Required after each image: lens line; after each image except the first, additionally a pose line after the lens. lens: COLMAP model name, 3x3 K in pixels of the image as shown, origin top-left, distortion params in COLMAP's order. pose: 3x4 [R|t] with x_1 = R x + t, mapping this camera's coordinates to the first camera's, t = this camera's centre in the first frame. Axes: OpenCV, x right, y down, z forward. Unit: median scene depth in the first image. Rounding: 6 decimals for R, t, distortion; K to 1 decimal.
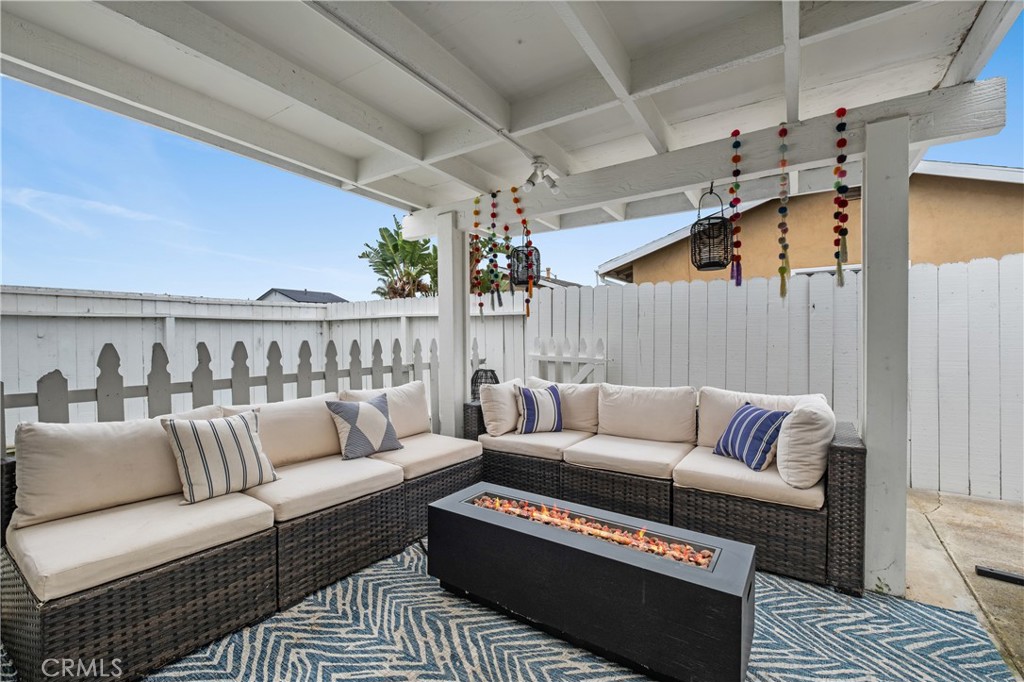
lens RADIAL K [[435.9, 0, 512.0], [0, 435.9, 341.0], [0, 0, 1]] dist [0.000020, -0.000042]
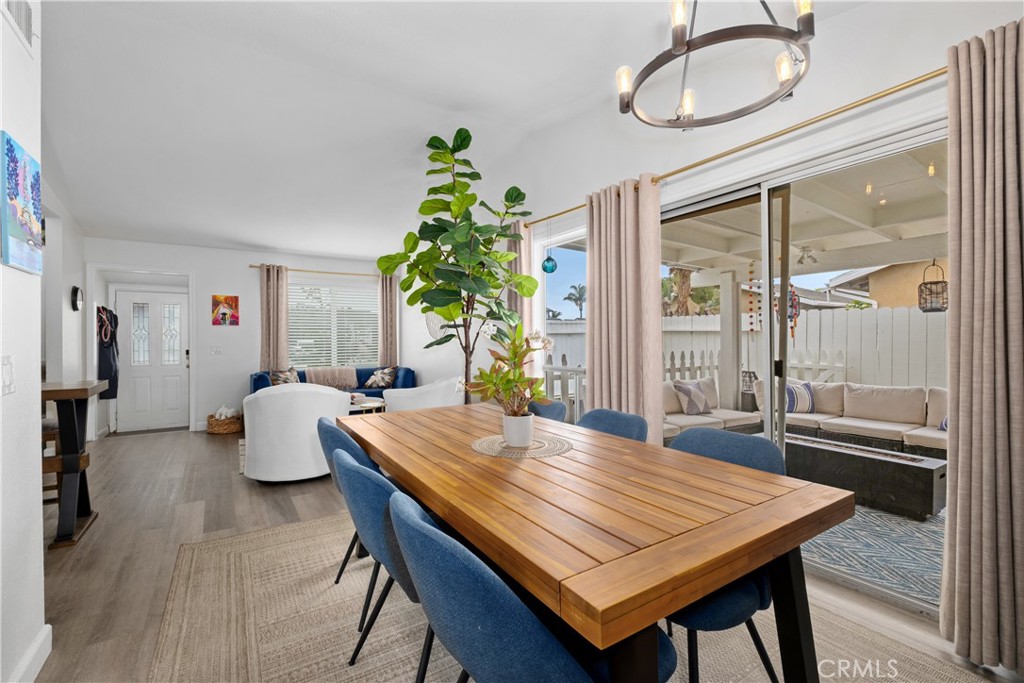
lens RADIAL K [[442.6, 0, 513.2], [0, 442.6, 336.1], [0, 0, 1]] dist [0.000033, -0.000238]
pose [[0.920062, 0.001251, -0.391770, -0.265514], [-0.008400, 0.999828, -0.016535, -0.028805], [0.391682, 0.018504, 0.919914, -0.888861]]
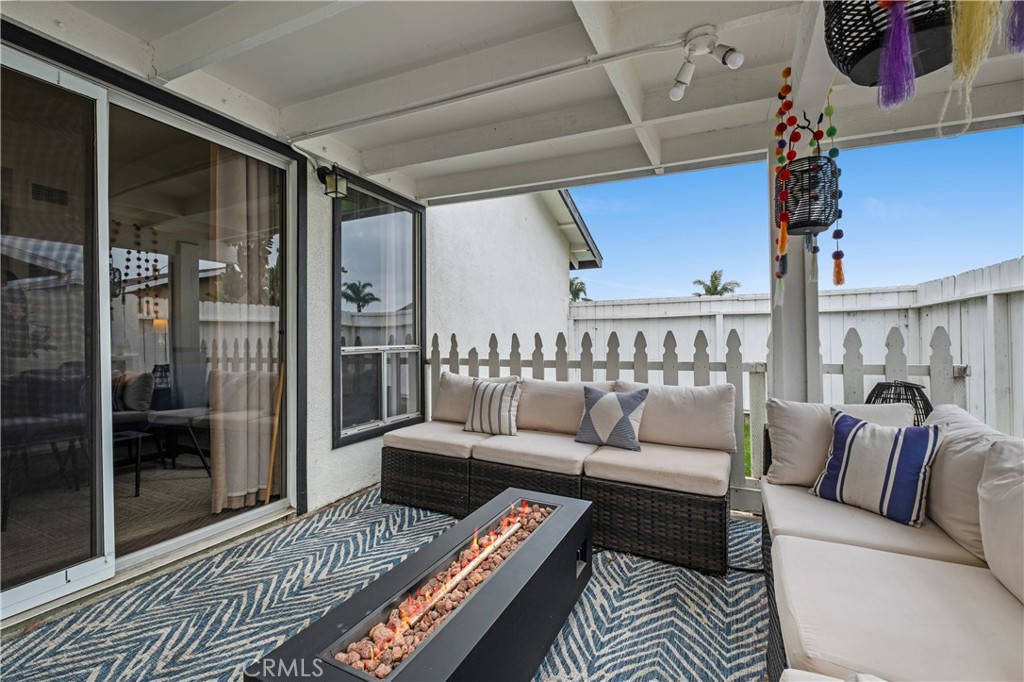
lens RADIAL K [[442.6, 0, 513.2], [0, 442.6, 335.6], [0, 0, 1]] dist [0.000033, -0.000238]
pose [[0.144521, -0.000430, -0.989502, 0.520124], [-0.004730, 0.999988, -0.001125, 0.009439], [0.989491, 0.004843, 0.144517, 0.525697]]
